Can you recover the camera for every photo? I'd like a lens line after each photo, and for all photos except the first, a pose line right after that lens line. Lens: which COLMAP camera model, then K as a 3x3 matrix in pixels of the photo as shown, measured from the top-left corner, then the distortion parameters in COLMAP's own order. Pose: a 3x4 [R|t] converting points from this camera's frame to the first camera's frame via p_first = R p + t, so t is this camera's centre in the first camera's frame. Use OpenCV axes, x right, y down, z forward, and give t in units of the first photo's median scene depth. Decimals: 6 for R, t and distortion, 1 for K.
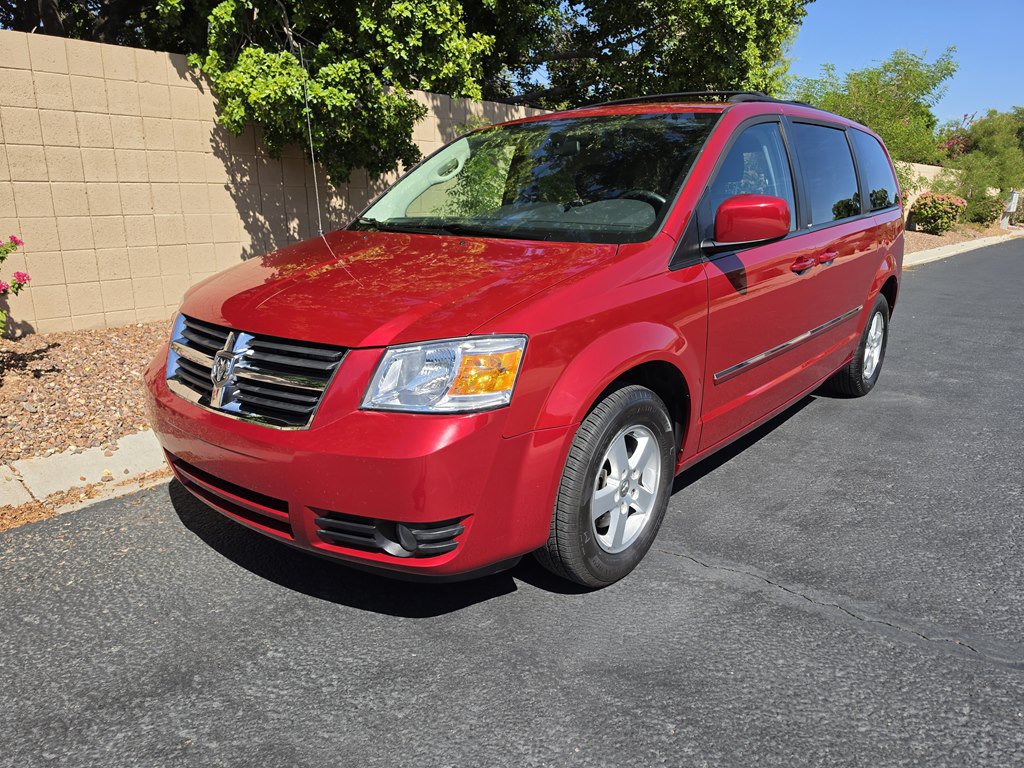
lens RADIAL K [[730.9, 0, 504.9], [0, 730.9, 384.9], [0, 0, 1]] dist [0.072908, -0.094044]
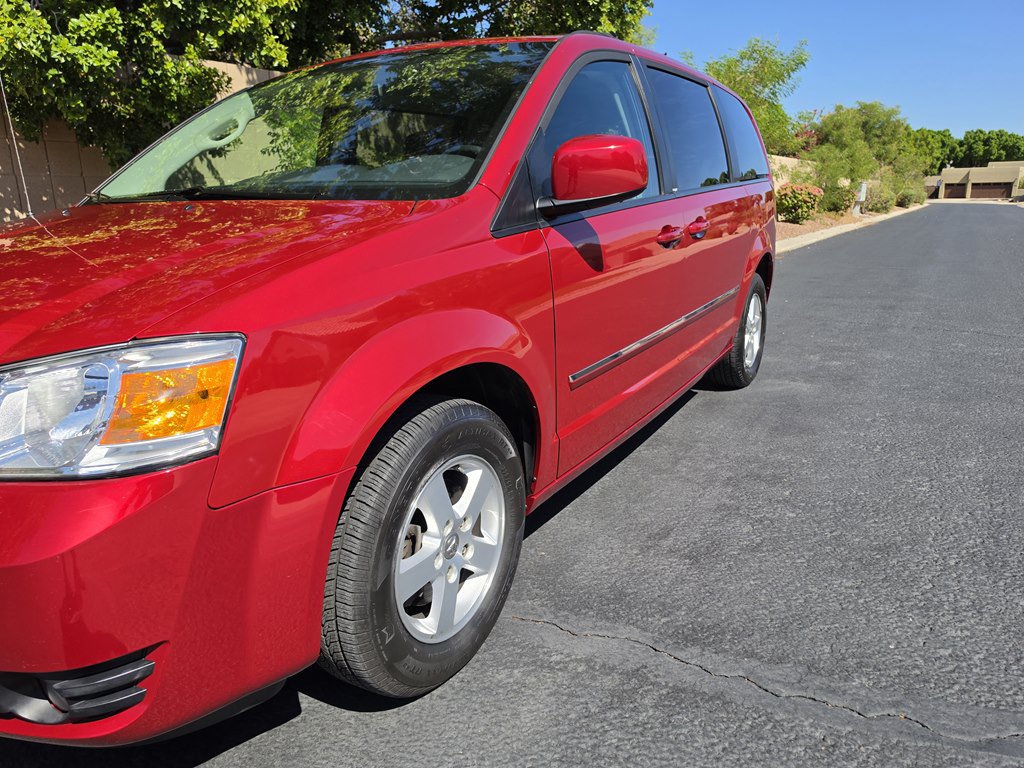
lens RADIAL K [[730.9, 0, 504.9], [0, 730.9, 384.9], [0, 0, 1]] dist [0.072908, -0.094044]
pose [[0.987528, -0.068883, 0.141578, 0.109234], [0.070392, 0.997503, -0.005676, -0.005425], [-0.140834, 0.015571, 0.989911, 0.253312]]
